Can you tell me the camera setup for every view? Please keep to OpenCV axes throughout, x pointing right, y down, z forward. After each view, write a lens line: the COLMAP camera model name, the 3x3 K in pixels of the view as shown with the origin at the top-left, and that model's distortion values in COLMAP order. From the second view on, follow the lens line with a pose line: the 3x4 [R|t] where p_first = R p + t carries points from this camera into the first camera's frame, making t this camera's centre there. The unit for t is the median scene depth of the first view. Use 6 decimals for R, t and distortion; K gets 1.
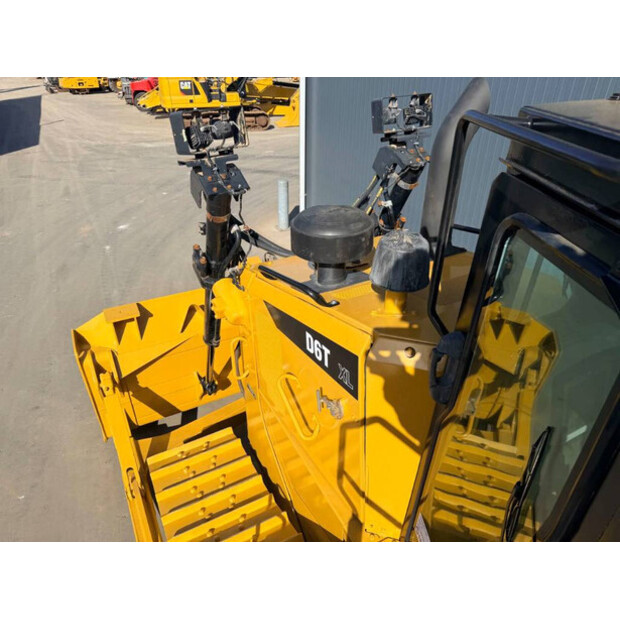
lens RADIAL K [[440.9, 0, 308.5], [0, 440.9, 312.5], [0, 0, 1]] dist [0.056697, -0.065652]
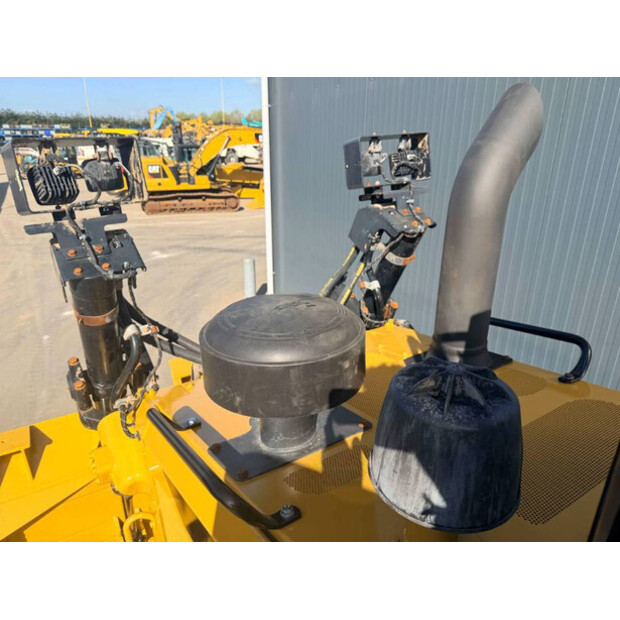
lens RADIAL K [[439.1, 0, 310.1], [0, 439.1, 310.8], [0, 0, 1]] dist [0.060550, -0.007998]
pose [[0.997908, -0.027007, 0.058743, 0.039716], [0.036693, 0.984649, -0.170647, -0.097710], [-0.053232, 0.172446, 0.983580, 0.353779]]
